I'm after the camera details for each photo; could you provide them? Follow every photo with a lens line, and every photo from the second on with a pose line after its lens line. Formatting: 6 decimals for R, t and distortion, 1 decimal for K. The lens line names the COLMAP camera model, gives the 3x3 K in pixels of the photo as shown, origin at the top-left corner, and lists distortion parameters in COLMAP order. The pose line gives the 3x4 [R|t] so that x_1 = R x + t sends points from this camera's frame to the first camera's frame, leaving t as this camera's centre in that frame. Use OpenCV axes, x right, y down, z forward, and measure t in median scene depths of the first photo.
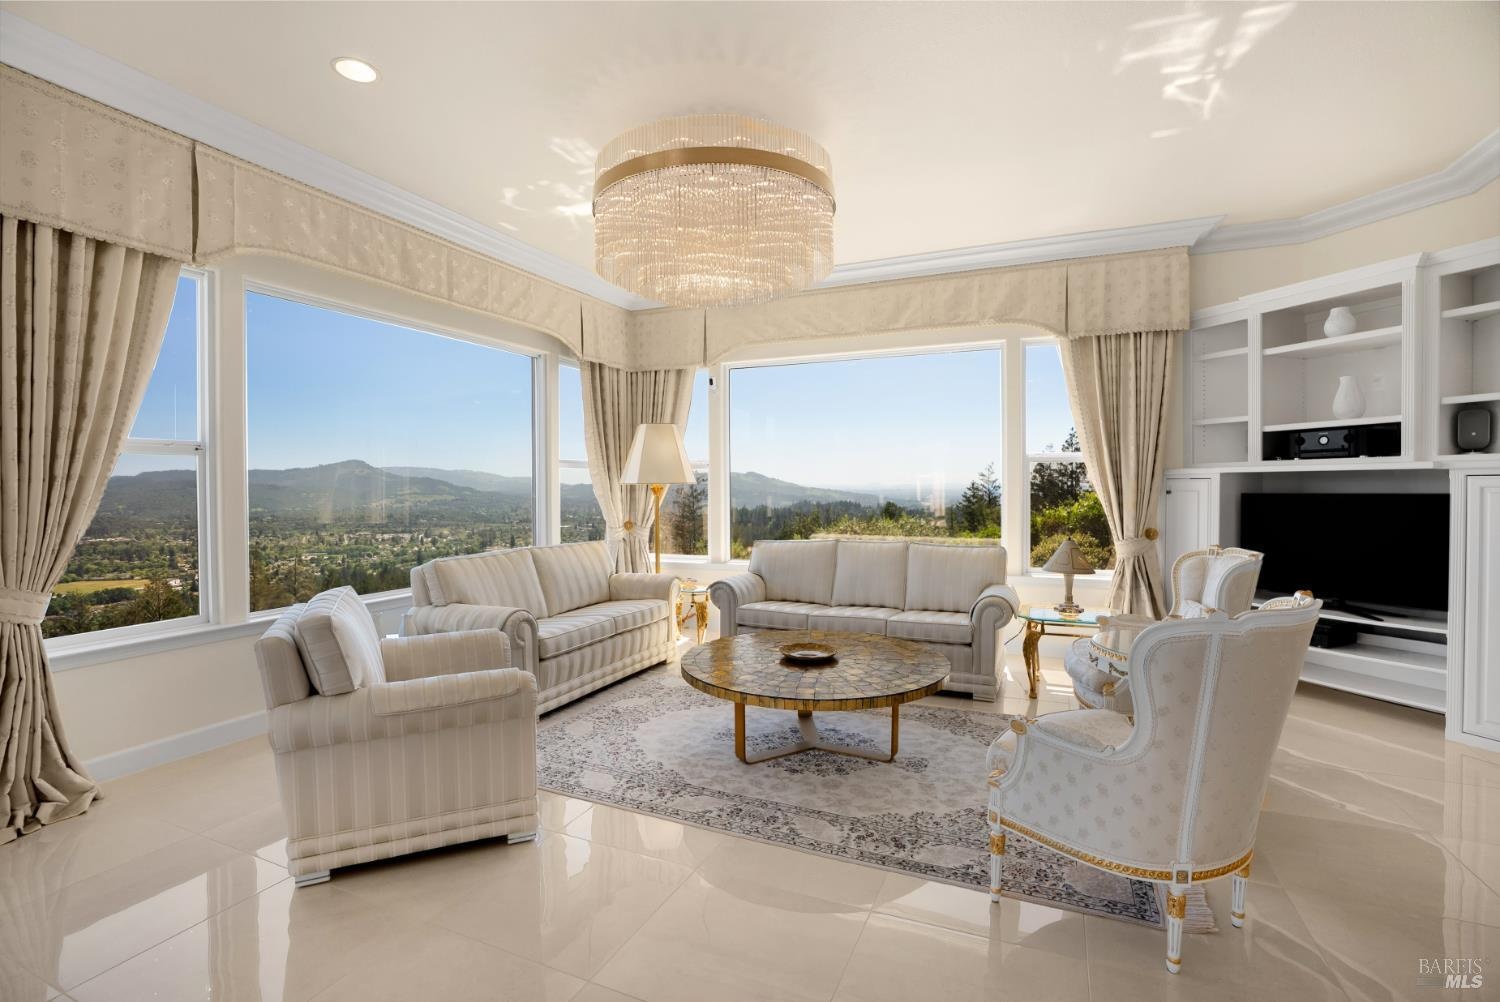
lens RADIAL K [[694.8, 0, 750.0], [0, 694.8, 501.0], [0, 0, 1]] dist [-0.073955, 0.029291]
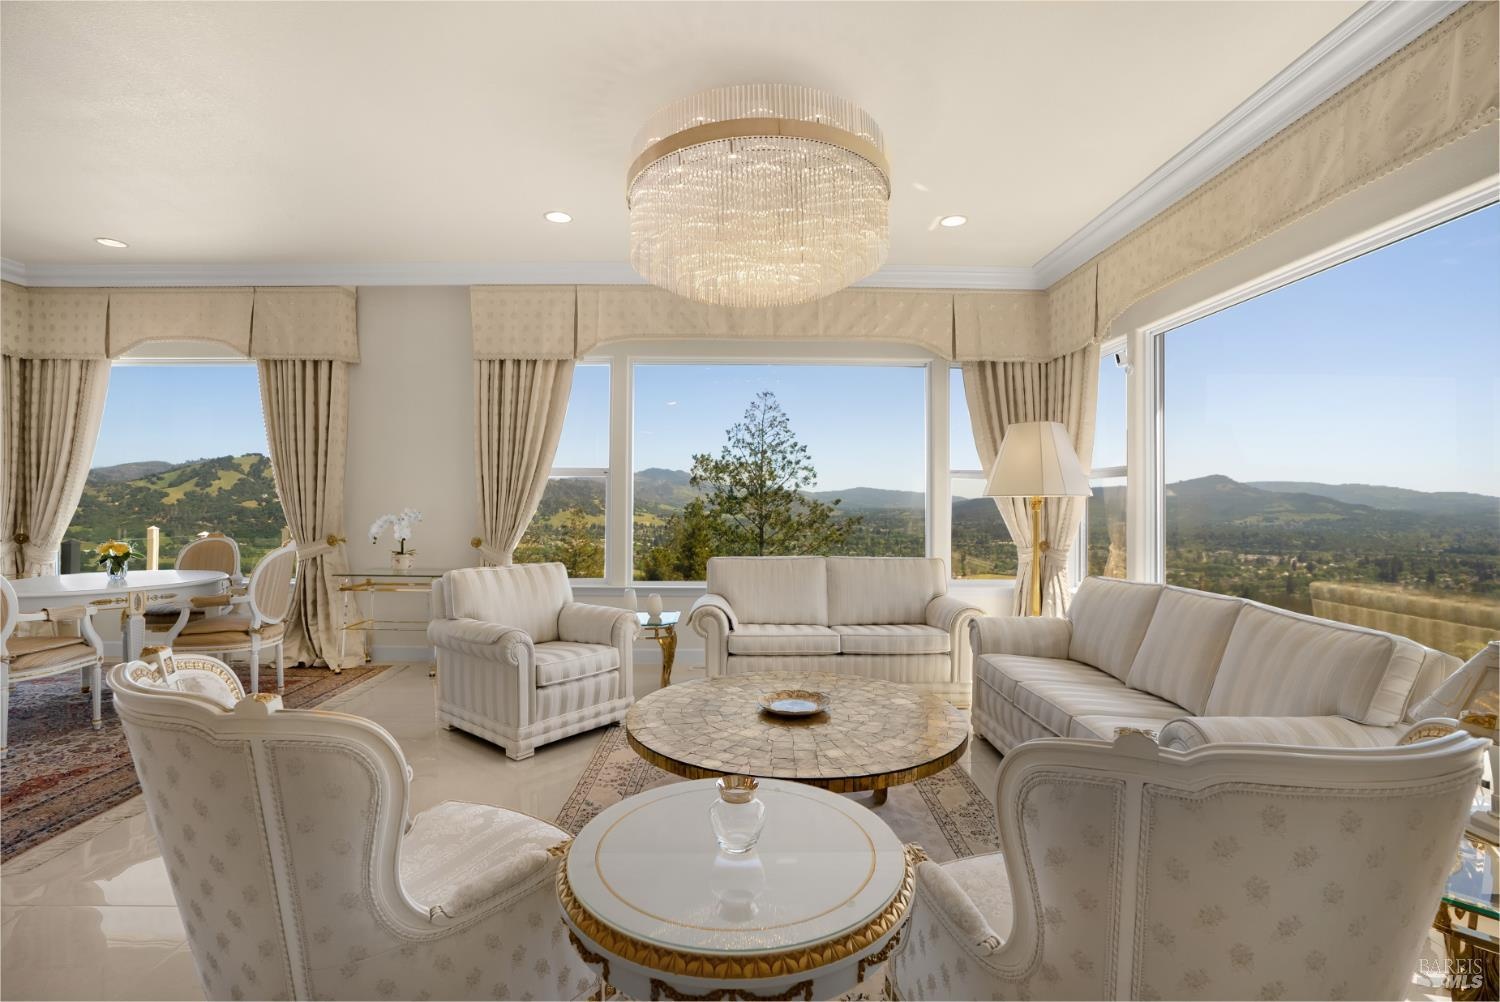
lens RADIAL K [[694.8, 0, 750.0], [0, 694.8, 501.0], [0, 0, 1]] dist [-0.073955, 0.029291]
pose [[0.419802, 0.005865, -0.907597, 0.568698], [-0.027024, 0.999617, -0.006041, -0.006377], [0.907213, 0.027063, 0.419799, 0.443380]]
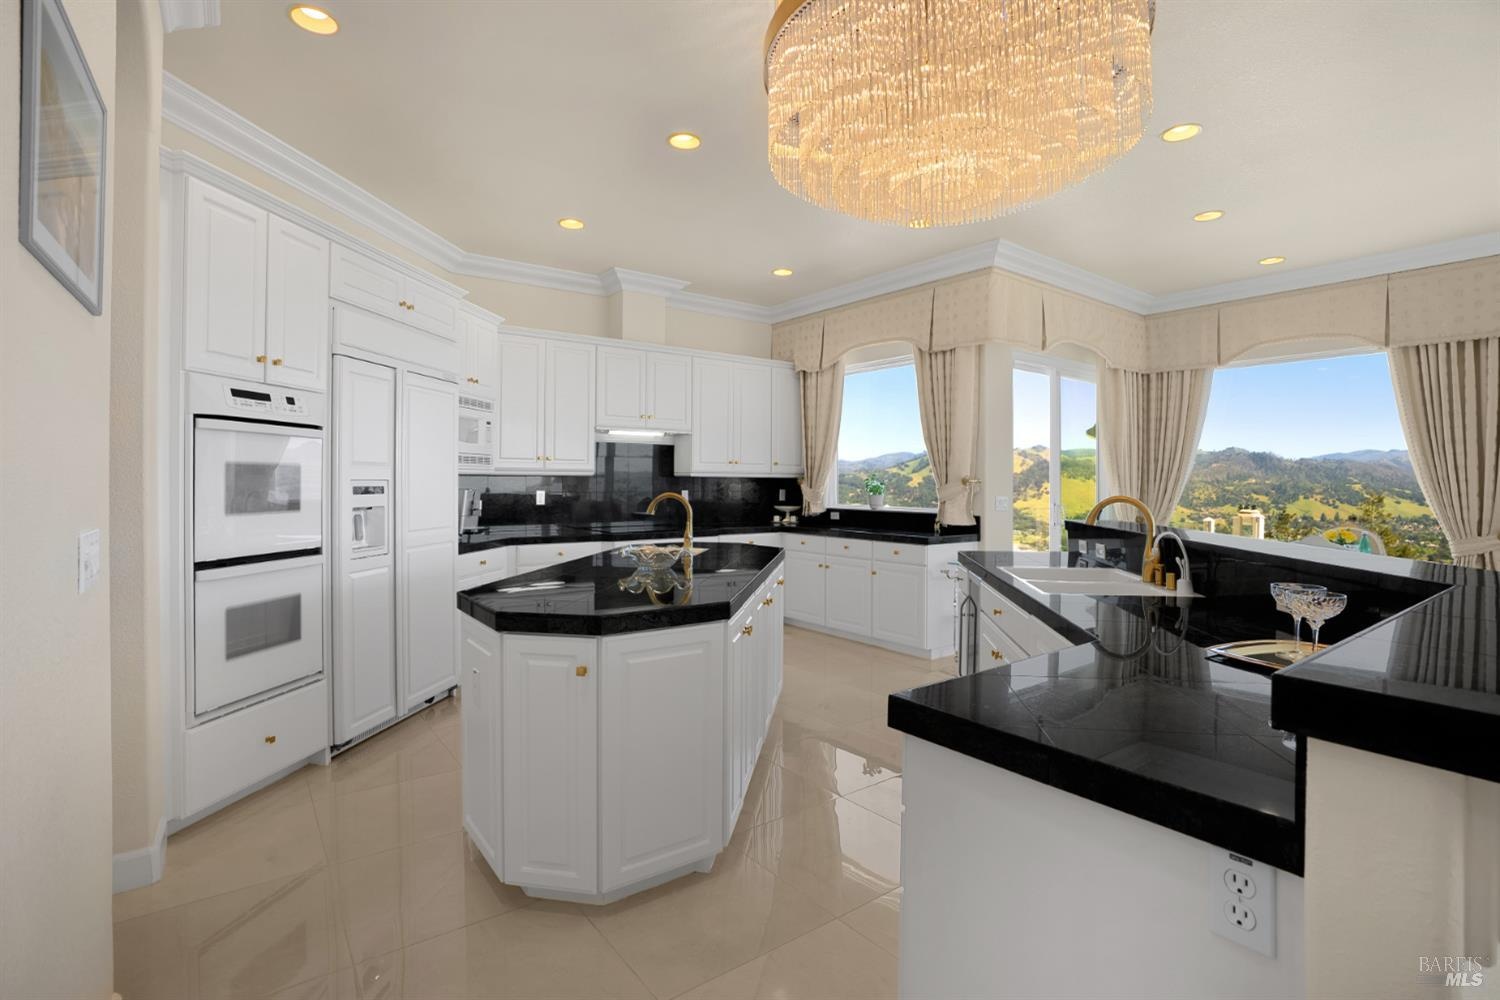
lens RADIAL K [[709.3, 0, 744.0], [0, 709.3, 506.3], [0, 0, 1]] dist [-0.076394, 0.033522]
pose [[-0.491153, 0.032447, -0.870469, 0.702601], [-0.022668, 0.998492, 0.050009, 0.000491], [0.870779, 0.044294, -0.489676, -0.189946]]
